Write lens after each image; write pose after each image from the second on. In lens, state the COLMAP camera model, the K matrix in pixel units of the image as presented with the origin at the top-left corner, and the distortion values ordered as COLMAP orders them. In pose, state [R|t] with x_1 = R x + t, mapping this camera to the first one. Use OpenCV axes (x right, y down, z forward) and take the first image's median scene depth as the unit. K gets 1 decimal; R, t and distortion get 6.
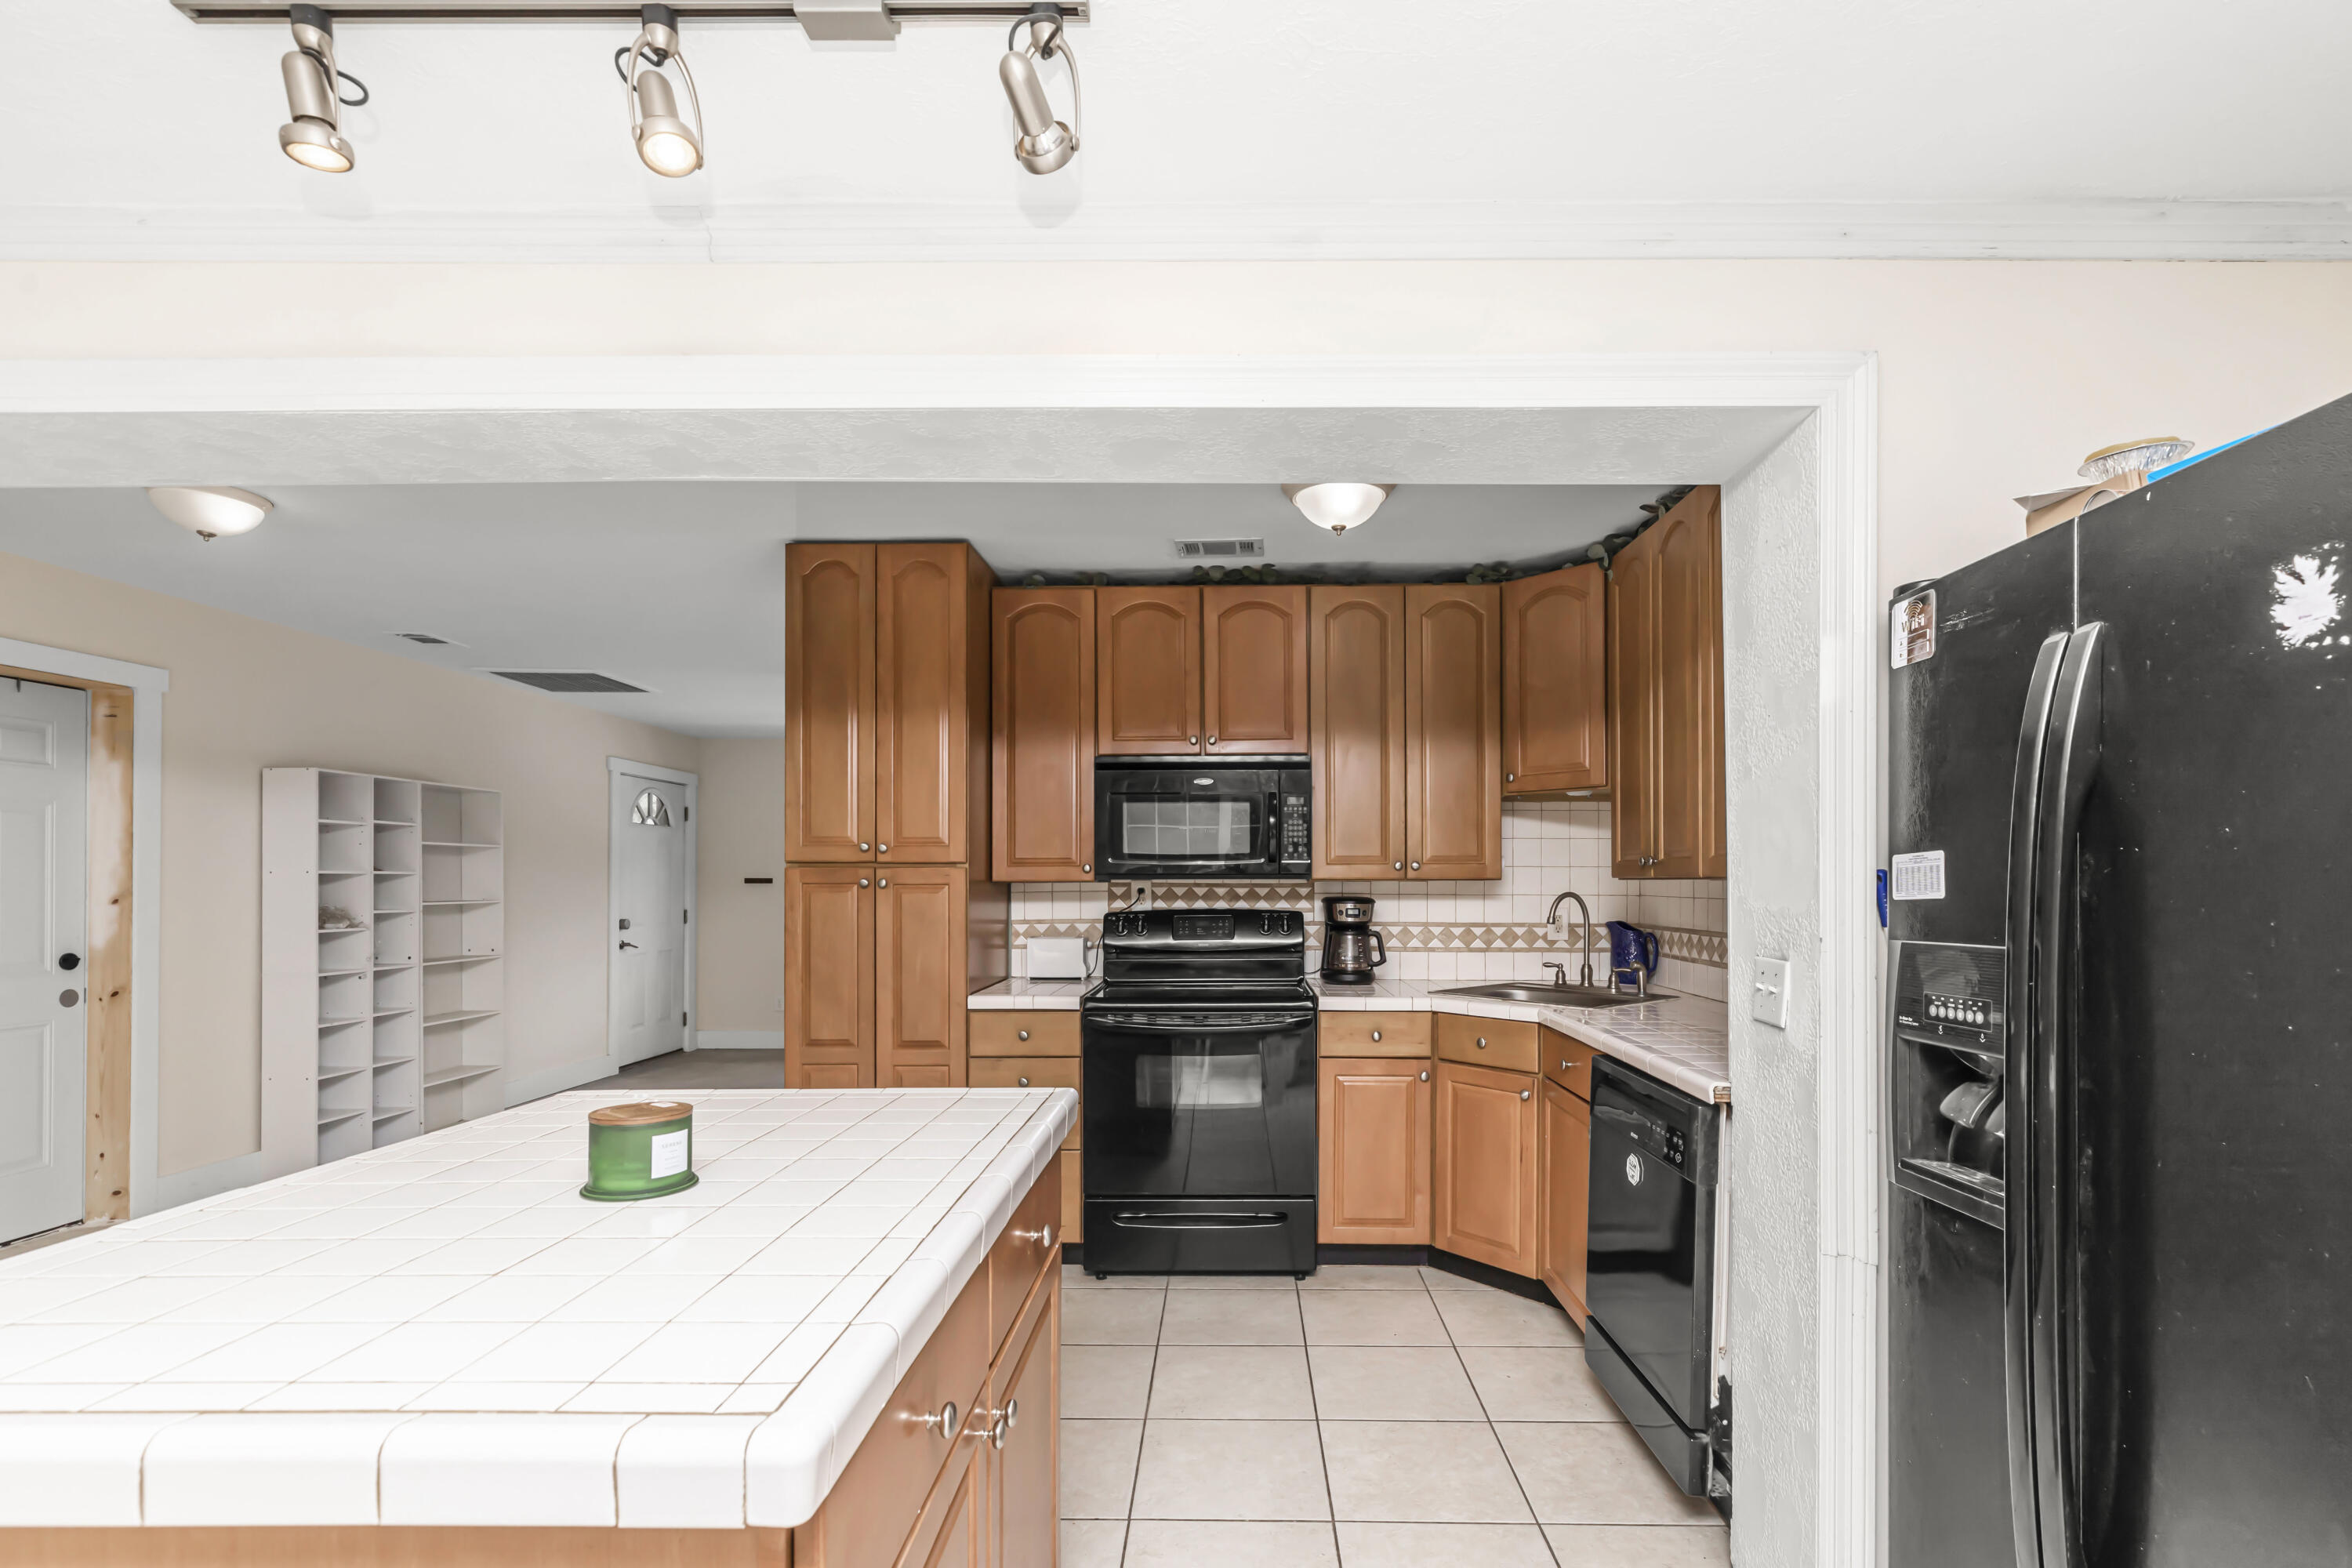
lens RADIAL K [[1078.1, 0, 1231.2], [0, 1078.1, 876.3], [0, 0, 1]] dist [-0.000808, -0.000171]
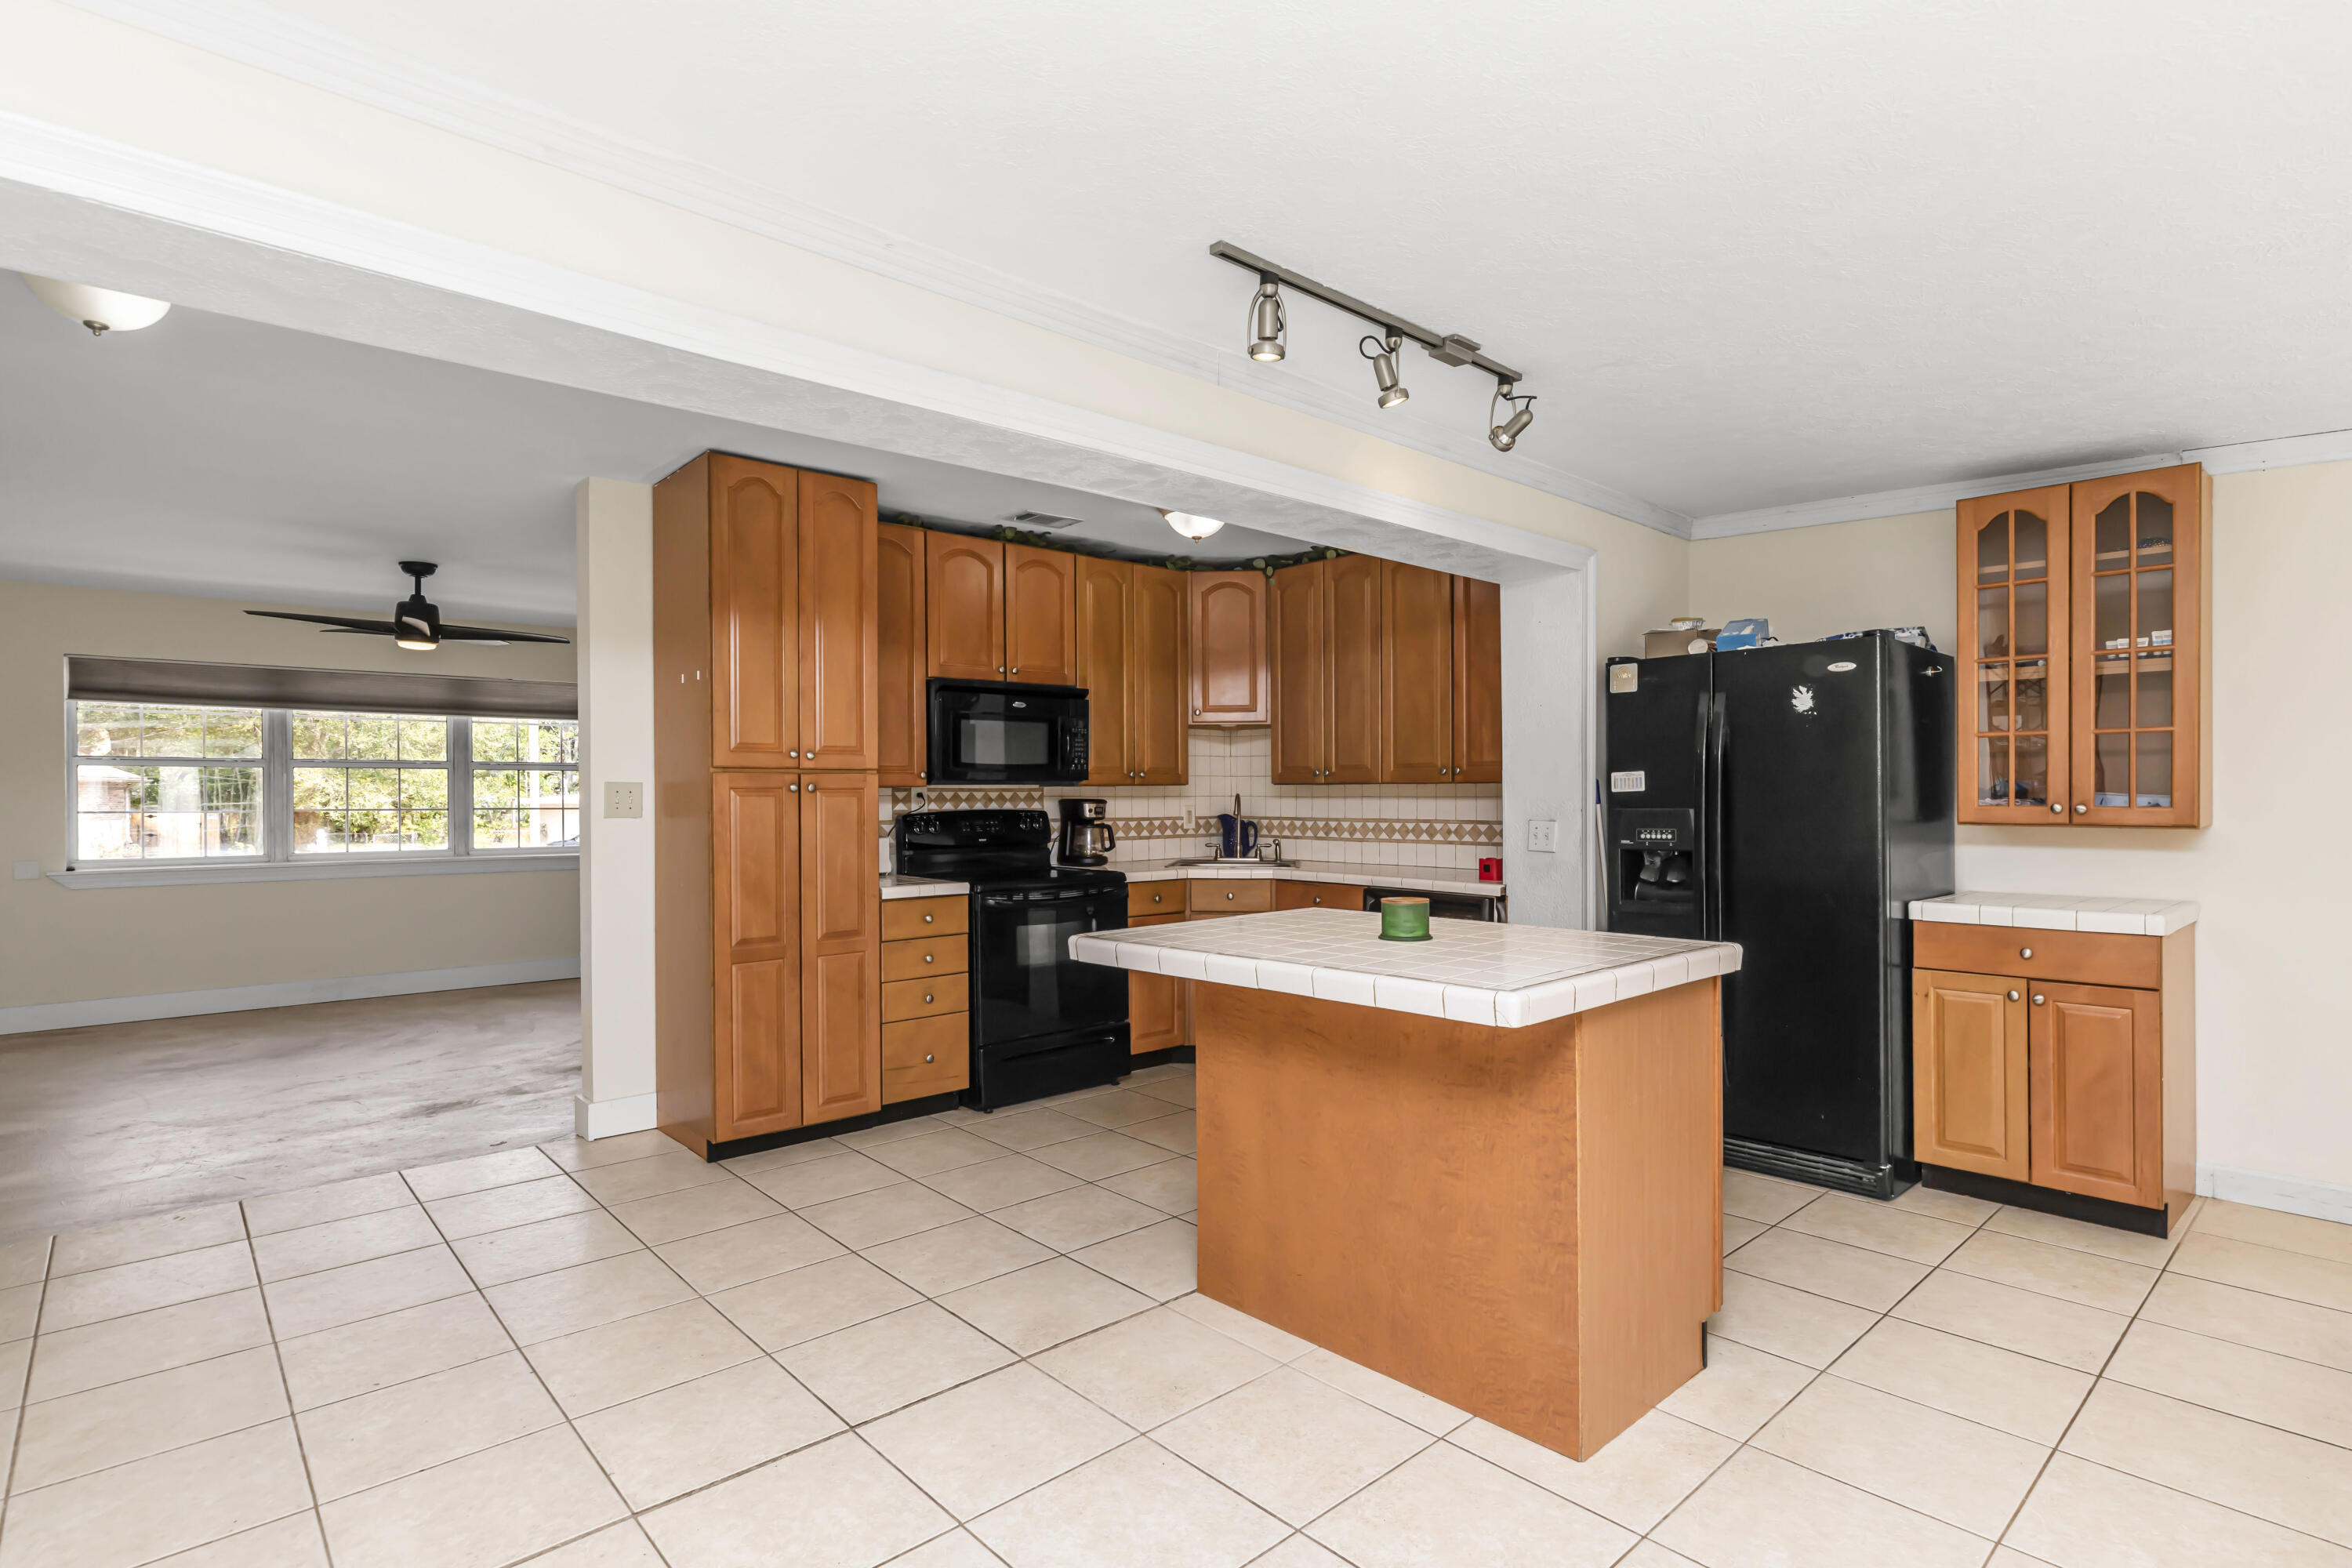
lens RADIAL K [[1153.1, 0, 1183.2], [0, 1153.1, 800.7], [0, 0, 1]] dist [-0.008697, 0.002428]
pose [[0.737097, -0.008140, 0.675738, -0.755278], [-0.000610, 0.999919, 0.012711, 0.004248], [-0.675787, -0.009781, 0.737032, -0.092235]]
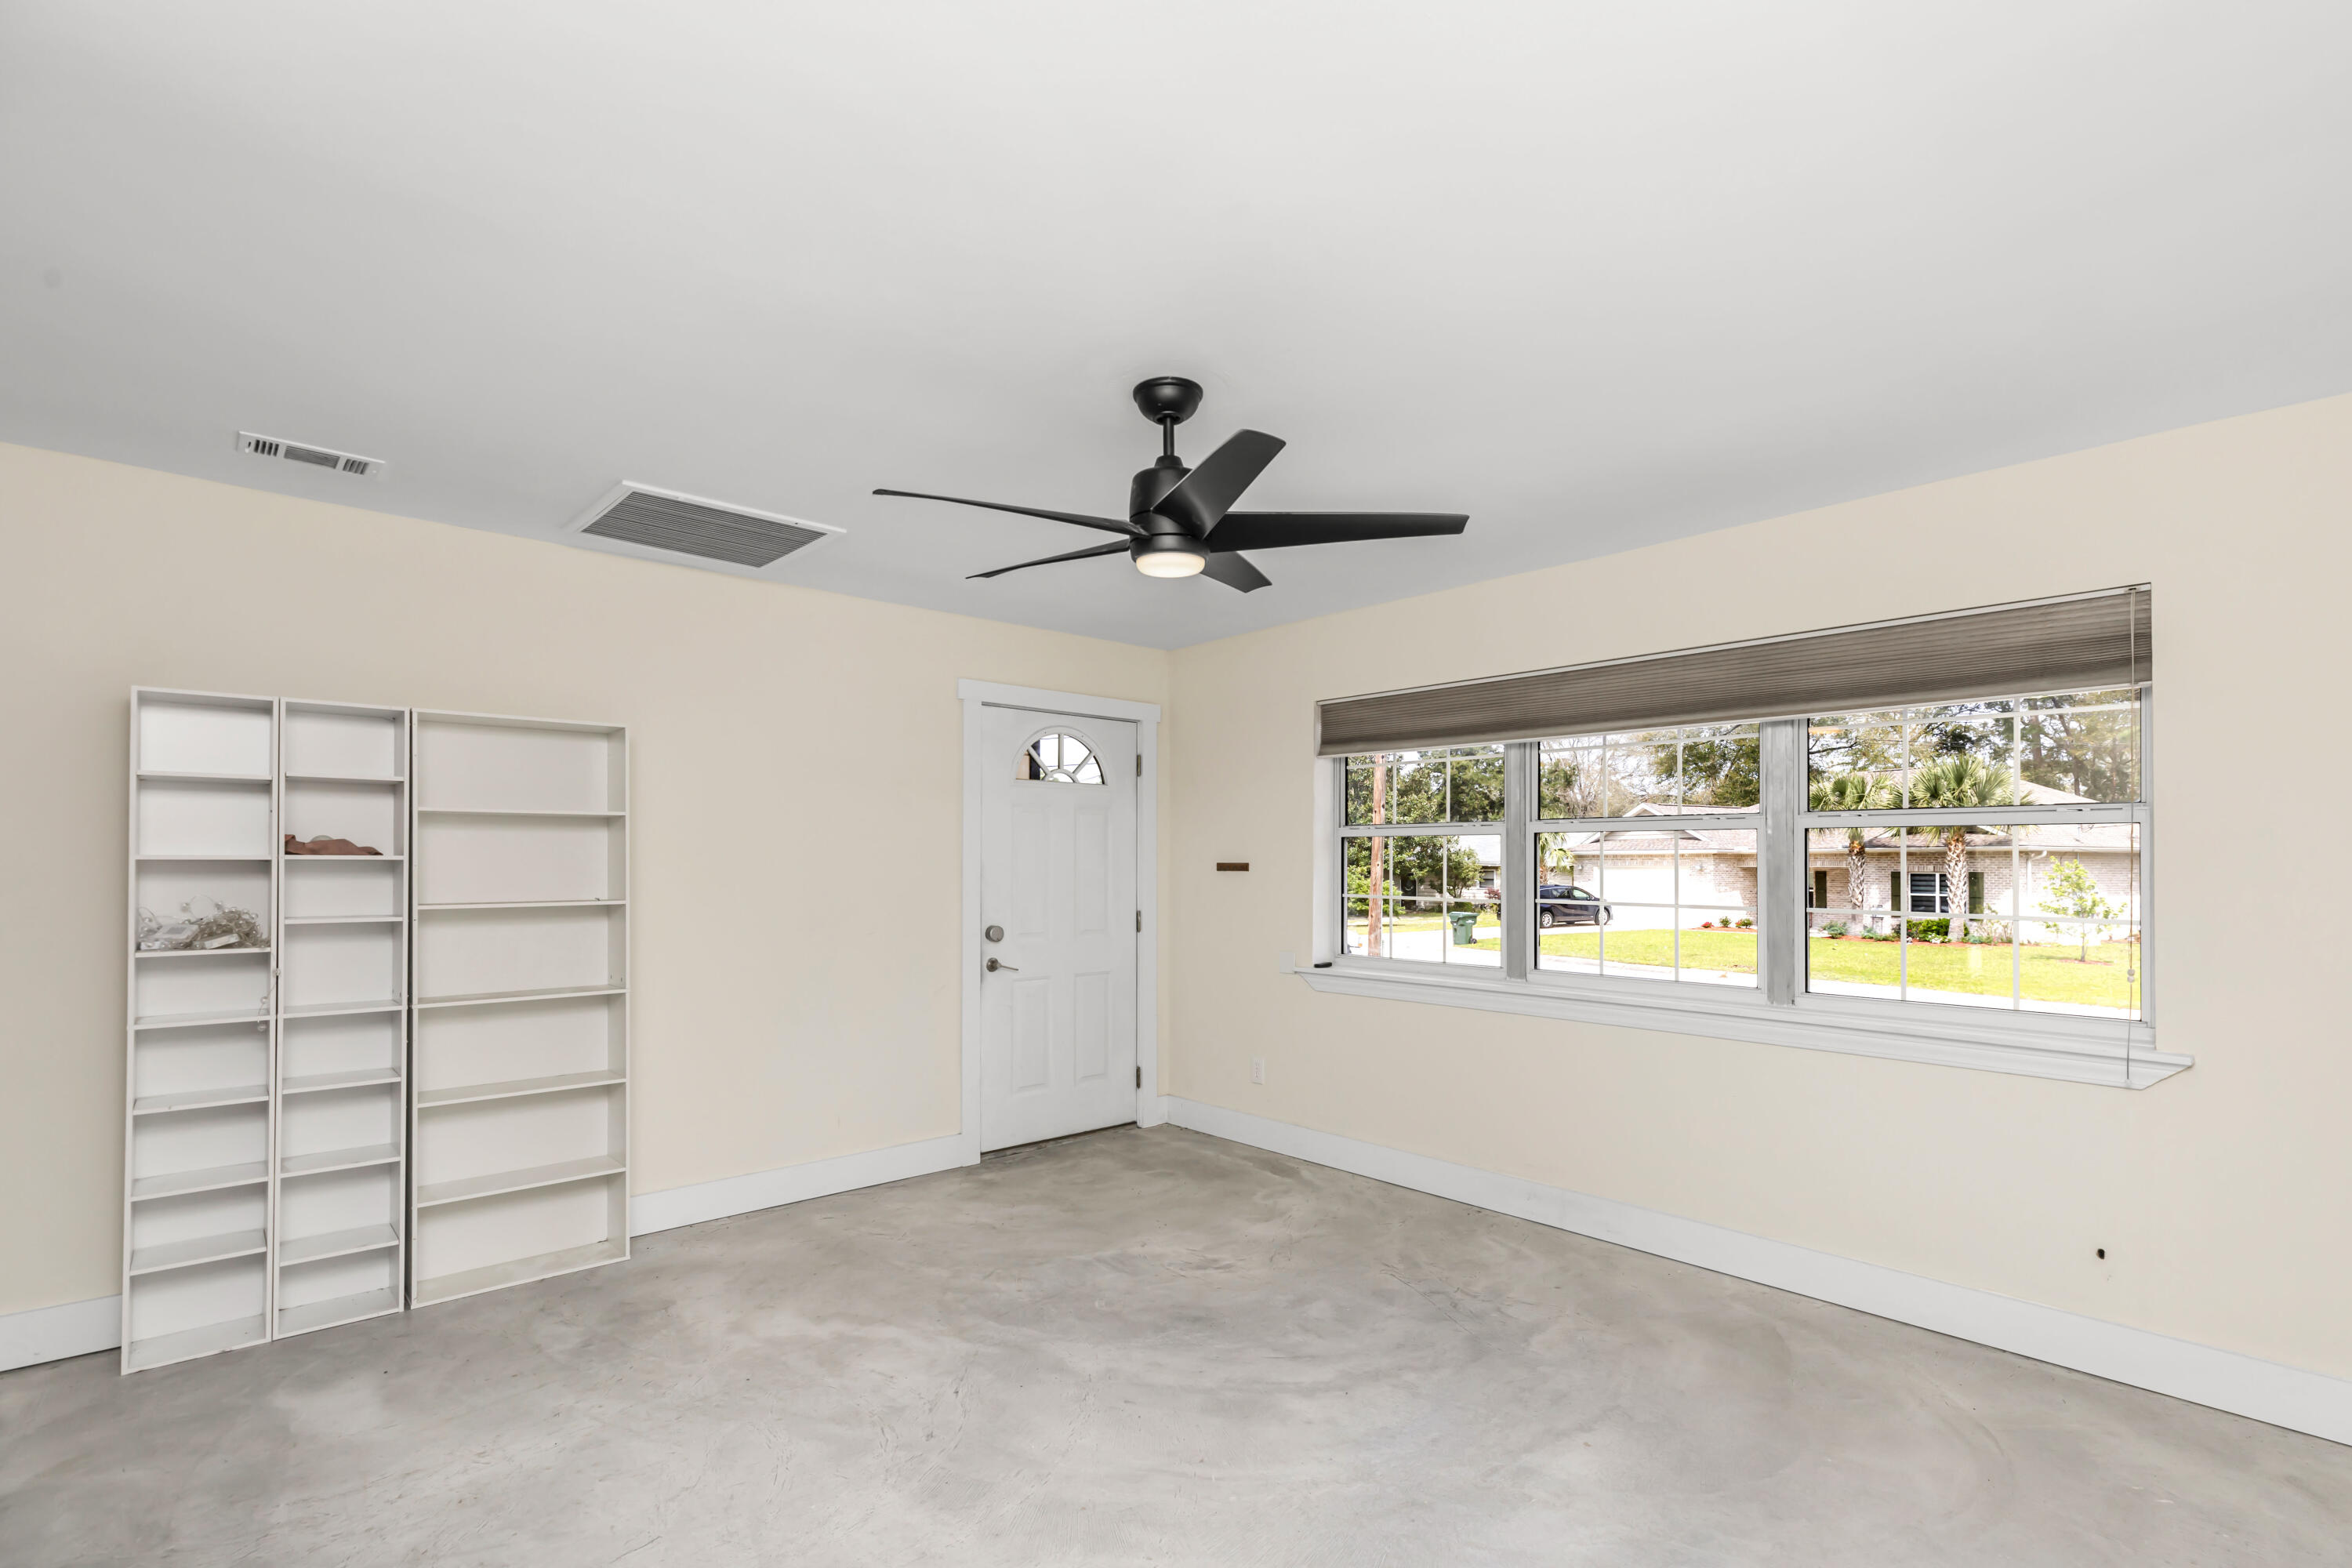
lens RADIAL K [[1078.1, 0, 1210.5], [0, 1078.1, 853.4], [0, 0, 1]] dist [-0.000808, -0.000171]
pose [[0.688143, -0.003104, -0.725569, 0.001512], [0.003224, 0.999994, -0.001220, -0.006311], [0.725568, -0.001500, 0.688149, 1.269242]]
